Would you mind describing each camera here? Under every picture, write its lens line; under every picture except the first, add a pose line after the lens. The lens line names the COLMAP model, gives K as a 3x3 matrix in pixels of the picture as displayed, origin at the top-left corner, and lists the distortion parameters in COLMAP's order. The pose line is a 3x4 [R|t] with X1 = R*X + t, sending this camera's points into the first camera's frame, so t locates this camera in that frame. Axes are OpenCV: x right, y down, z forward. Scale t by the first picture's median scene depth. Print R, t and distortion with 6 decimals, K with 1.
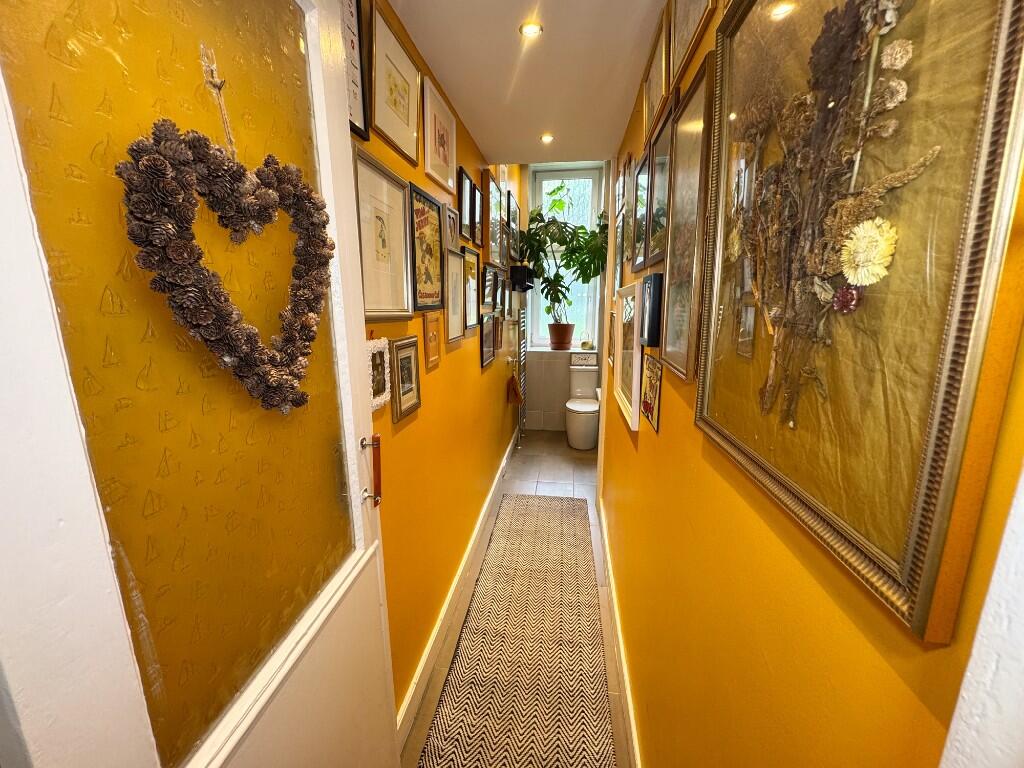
lens RADIAL K [[410.2, 0, 507.6], [0, 410.2, 384.8], [0, 0, 1]] dist [-0.001616, -0.000204]
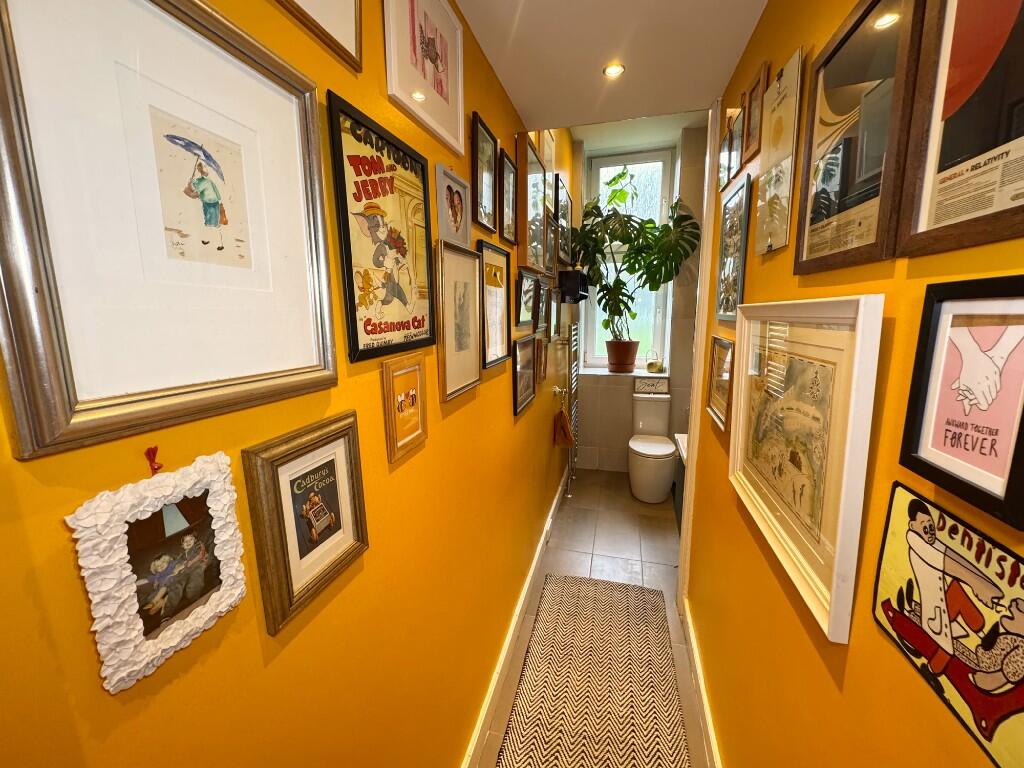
lens RADIAL K [[410.2, 0, 507.6], [0, 410.2, 384.8], [0, 0, 1]] dist [-0.001616, -0.000204]
pose [[0.992274, 0.007073, -0.123864, 0.007436], [-0.009271, 0.999810, -0.017172, -0.051567], [0.123719, 0.018187, 0.992151, 0.189037]]
